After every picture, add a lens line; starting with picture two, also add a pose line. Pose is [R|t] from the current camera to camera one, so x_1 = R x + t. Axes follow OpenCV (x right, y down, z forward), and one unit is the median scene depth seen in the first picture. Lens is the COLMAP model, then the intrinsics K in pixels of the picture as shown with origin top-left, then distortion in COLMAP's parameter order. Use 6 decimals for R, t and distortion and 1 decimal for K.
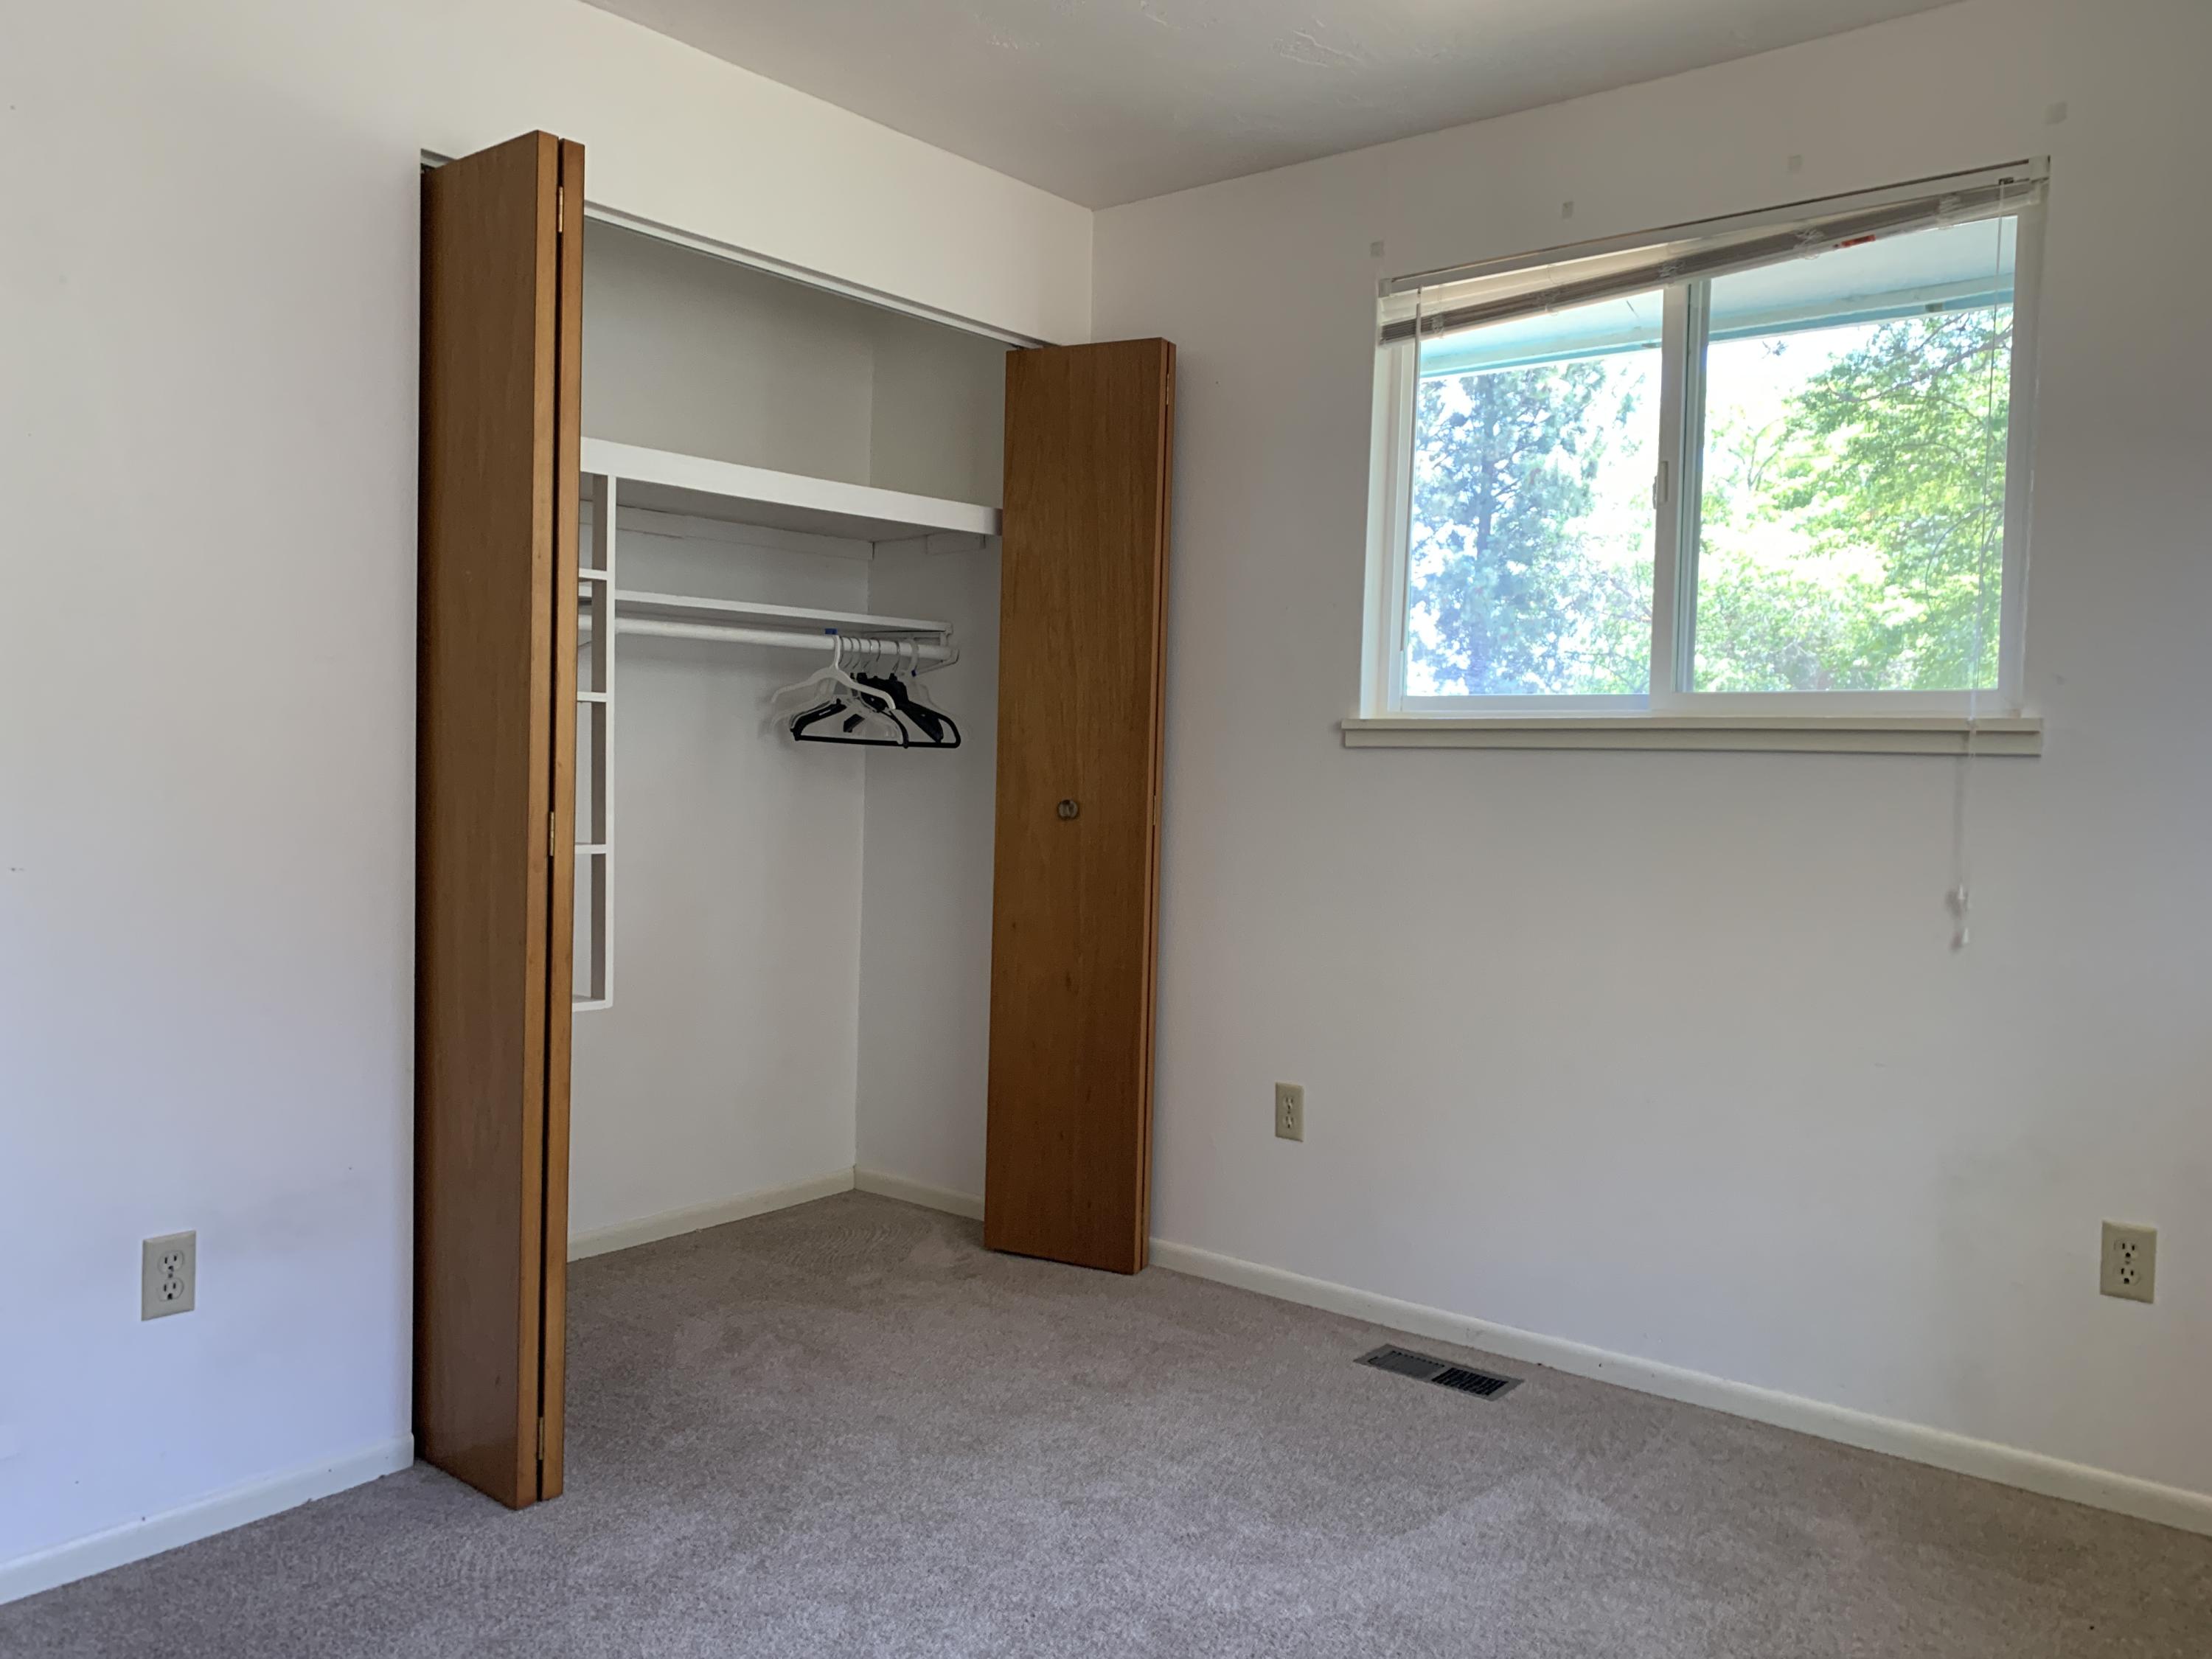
lens RADIAL K [[1710.8, 0, 1096.7], [0, 1710.8, 834.2], [0, 0, 1]] dist [0.039198, -0.023365]
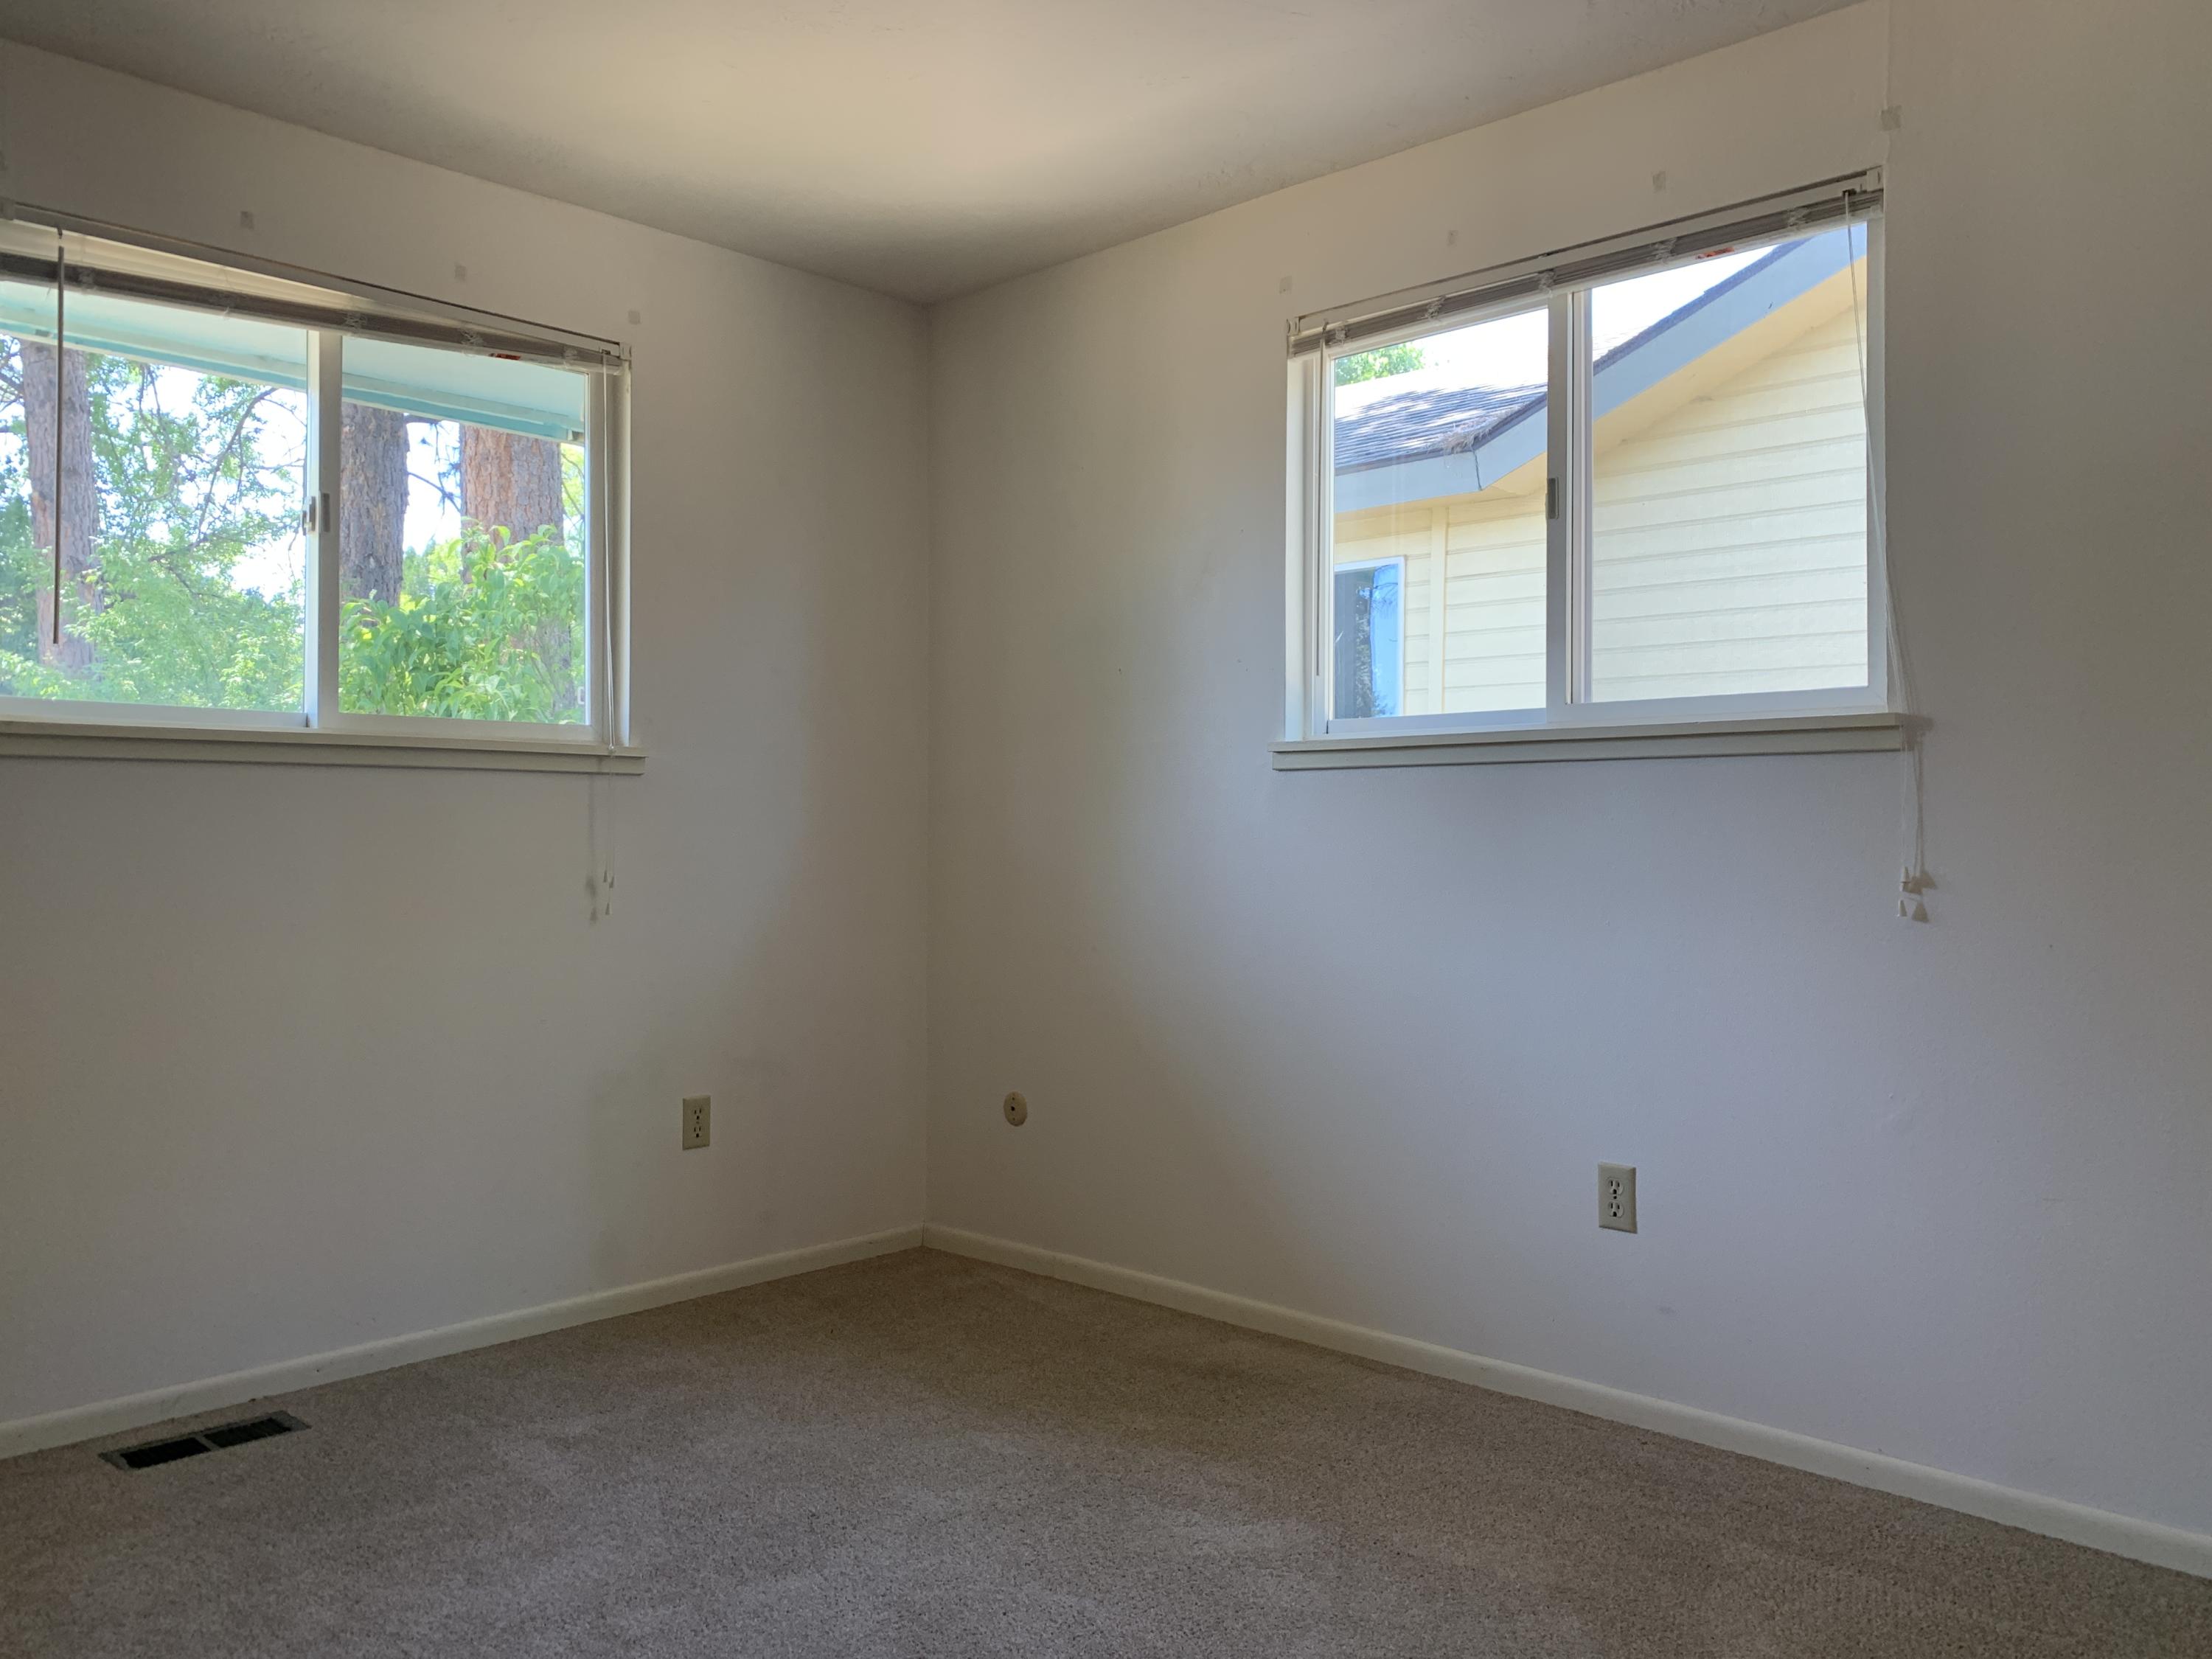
lens RADIAL K [[1710.8, 0, 1103.8], [0, 1710.8, 833.4], [0, 0, 1]] dist [0.039198, -0.023365]
pose [[0.085312, -0.016586, 0.996216, -0.741350], [0.049121, 0.998716, 0.012421, 0.002347], [-0.995143, 0.047876, 0.086017, 0.476985]]
